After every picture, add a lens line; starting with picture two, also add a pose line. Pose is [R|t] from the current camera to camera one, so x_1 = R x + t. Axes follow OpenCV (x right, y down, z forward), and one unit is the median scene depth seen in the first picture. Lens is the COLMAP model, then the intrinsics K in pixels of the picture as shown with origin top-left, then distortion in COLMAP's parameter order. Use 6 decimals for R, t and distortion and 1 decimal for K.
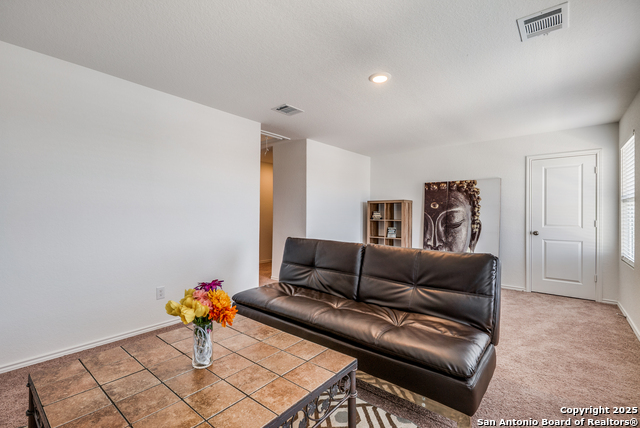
lens RADIAL K [[288.8, 0, 325.2], [0, 288.8, 208.0], [0, 0, 1]] dist [0.011682, -0.000183]
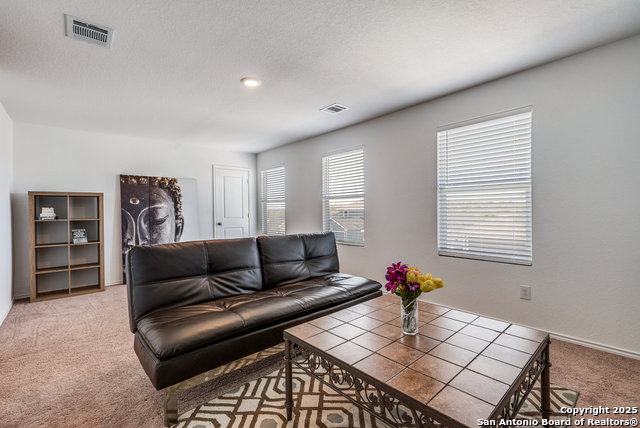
lens RADIAL K [[288.8, 0, 325.1], [0, 288.8, 217.2], [0, 0, 1]] dist [0.011682, -0.000183]
pose [[0.159679, -0.024361, 0.986868, -0.441967], [0.001947, 0.999701, 0.024362, 0.021336], [-0.987167, -0.001969, 0.159679, 0.276950]]
